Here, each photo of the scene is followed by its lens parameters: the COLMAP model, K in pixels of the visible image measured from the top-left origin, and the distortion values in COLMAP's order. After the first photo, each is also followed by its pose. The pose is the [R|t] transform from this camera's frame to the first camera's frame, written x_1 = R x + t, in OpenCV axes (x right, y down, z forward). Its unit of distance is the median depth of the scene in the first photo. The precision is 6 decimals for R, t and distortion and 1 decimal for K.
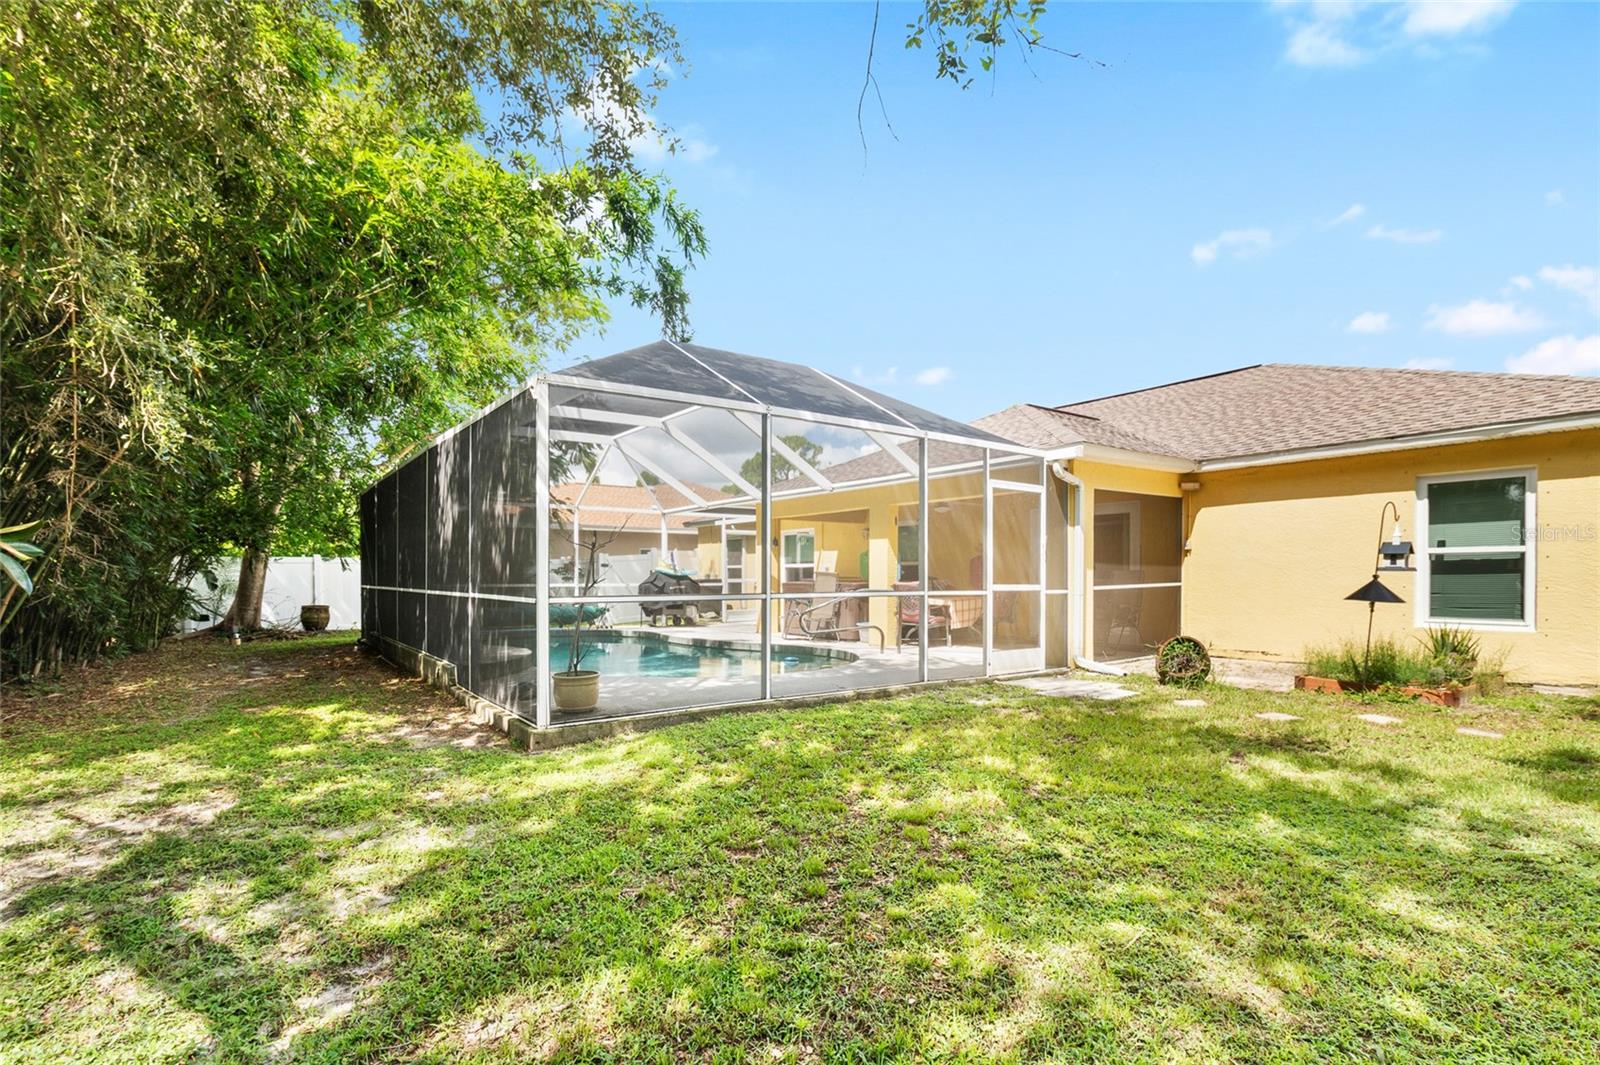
lens RADIAL K [[759.9, 0, 796.9], [0, 759.9, 566.5], [0, 0, 1]] dist [0.000055, 0.000032]
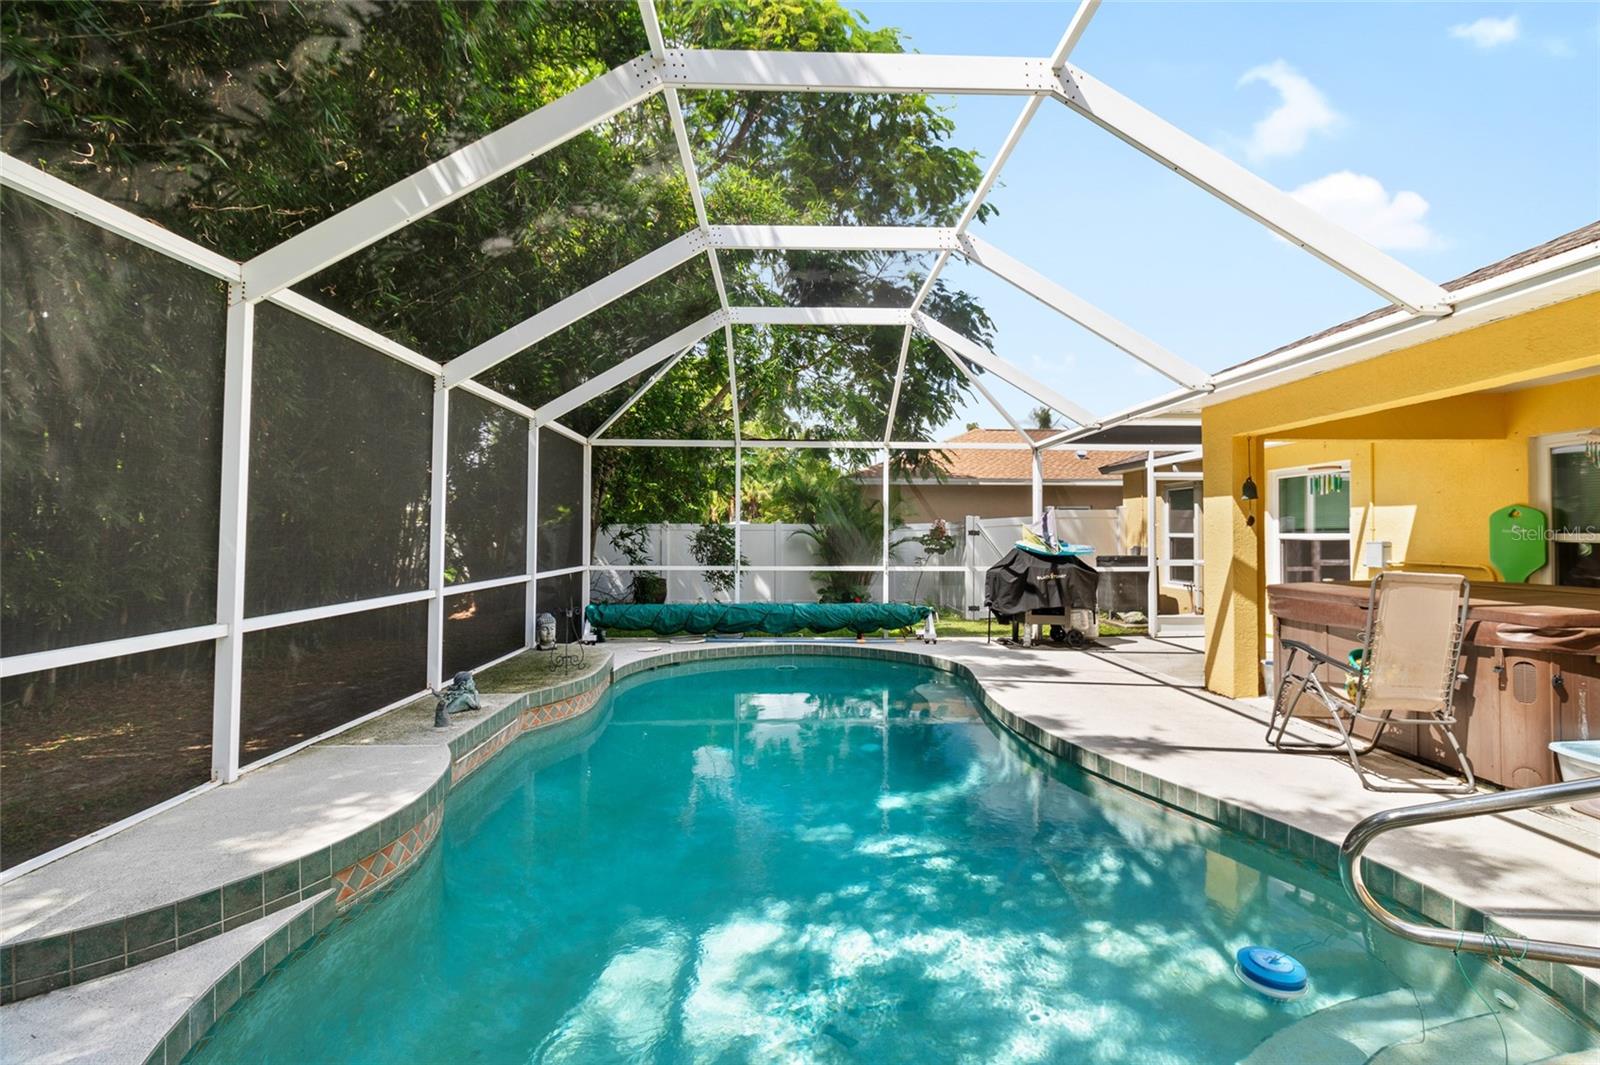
lens RADIAL K [[730.7, 0, 800.0], [0, 730.7, 532.5], [0, 0, 1]] dist [0.001073, 0.000240]
pose [[0.825525, 0.000773, -0.564365, -0.003895], [0.005056, 0.999949, 0.008765, -0.009840], [0.564343, -0.010089, 0.825479, 0.392411]]
